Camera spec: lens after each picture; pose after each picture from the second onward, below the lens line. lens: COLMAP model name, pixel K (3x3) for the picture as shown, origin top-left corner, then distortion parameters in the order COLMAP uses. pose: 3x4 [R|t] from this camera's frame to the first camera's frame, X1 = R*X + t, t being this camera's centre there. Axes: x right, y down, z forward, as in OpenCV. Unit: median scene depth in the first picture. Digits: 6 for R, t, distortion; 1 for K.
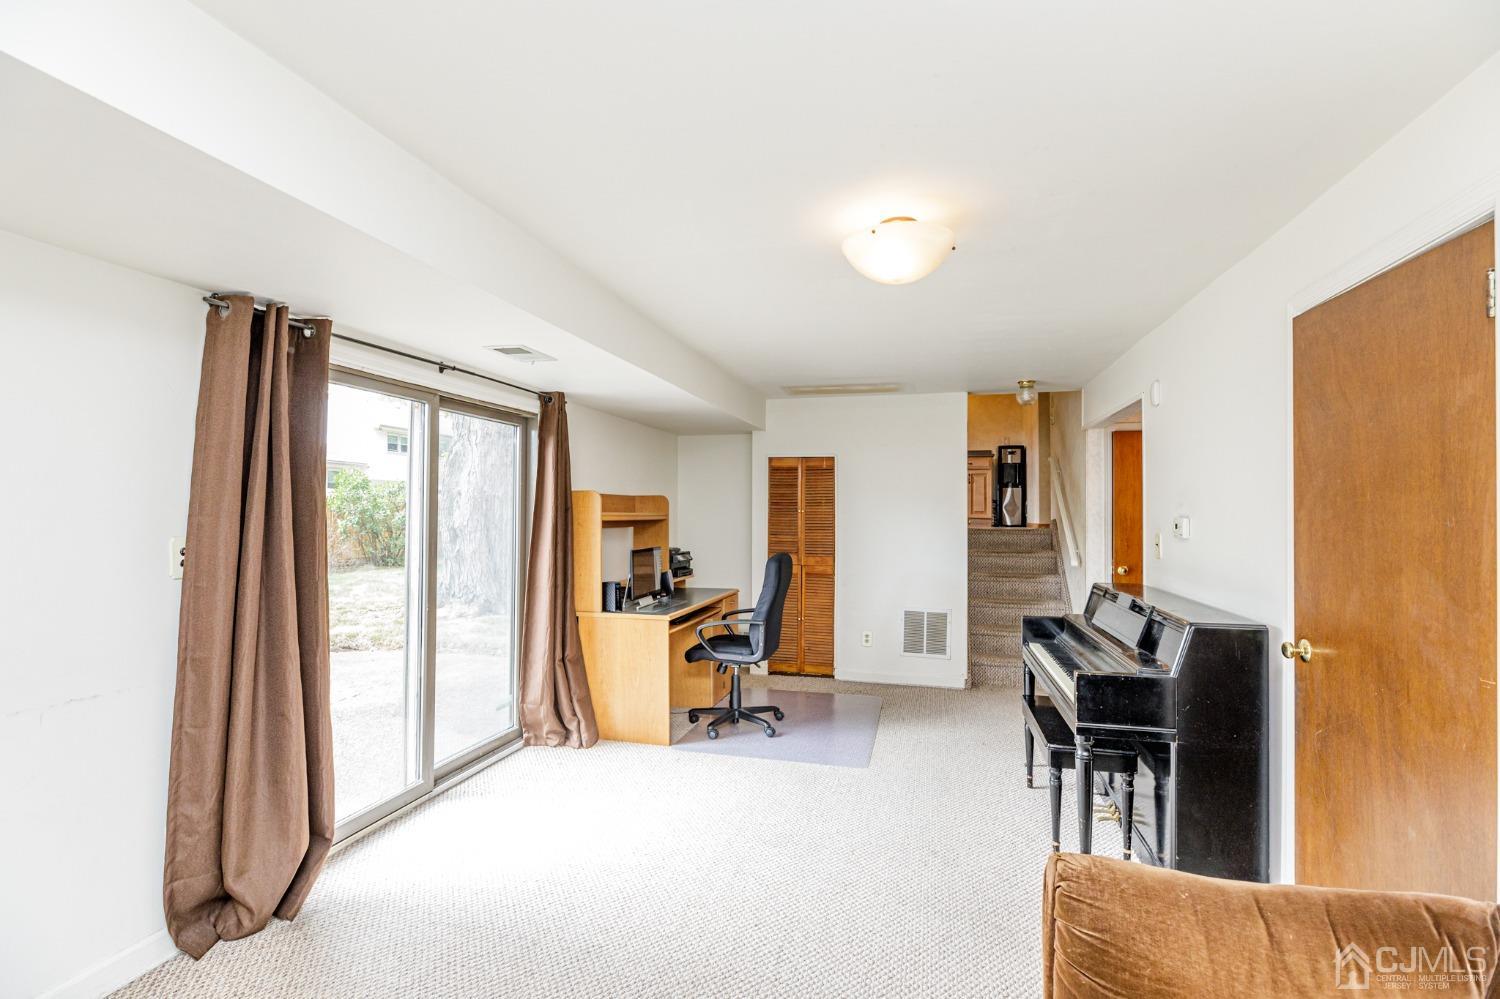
lens RADIAL K [[677.4, 0, 750.0], [0, 677.4, 499.5], [0, 0, 1]] dist [-0.022079, 0.010231]
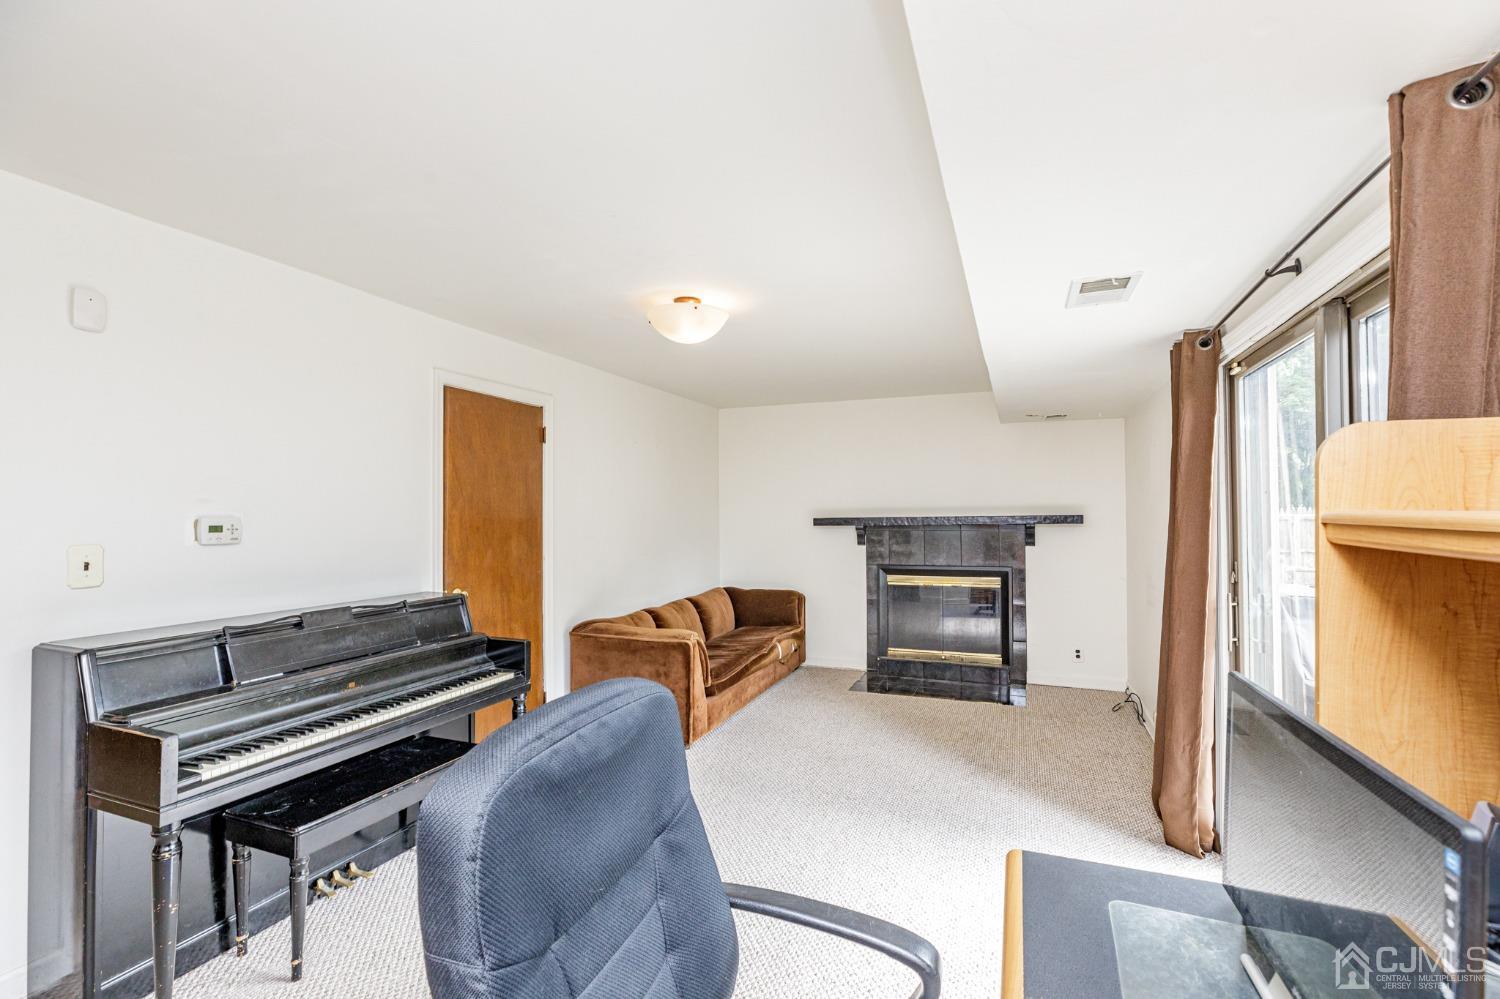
lens RADIAL K [[677.4, 0, 750.0], [0, 677.4, 499.5], [0, 0, 1]] dist [-0.022079, 0.010231]
pose [[-0.993487, 0.007056, 0.113729, -0.035970], [0.002721, 0.999266, -0.038223, 0.028861], [-0.113916, -0.037664, -0.992776, 1.300207]]
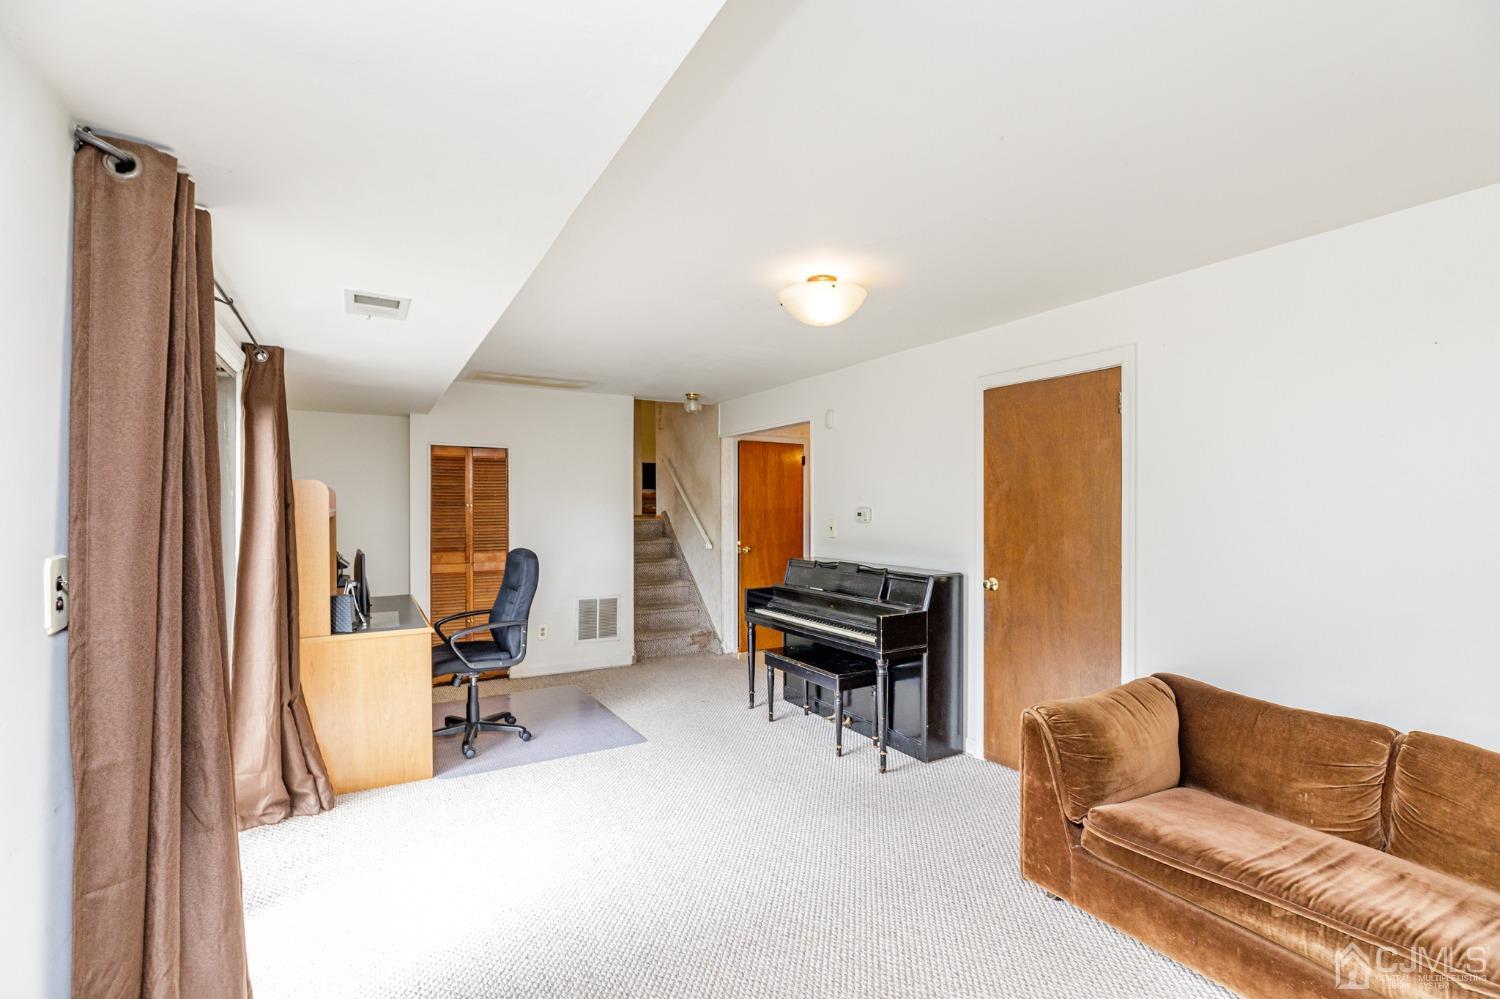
lens RADIAL K [[677.4, 0, 750.0], [0, 677.4, 499.5], [0, 0, 1]] dist [-0.022079, 0.010231]
pose [[0.707162, 0.000706, 0.707051, -0.435894], [-0.007979, 0.999944, 0.006982, 0.000038], [-0.707007, -0.010579, 0.707128, 0.108308]]
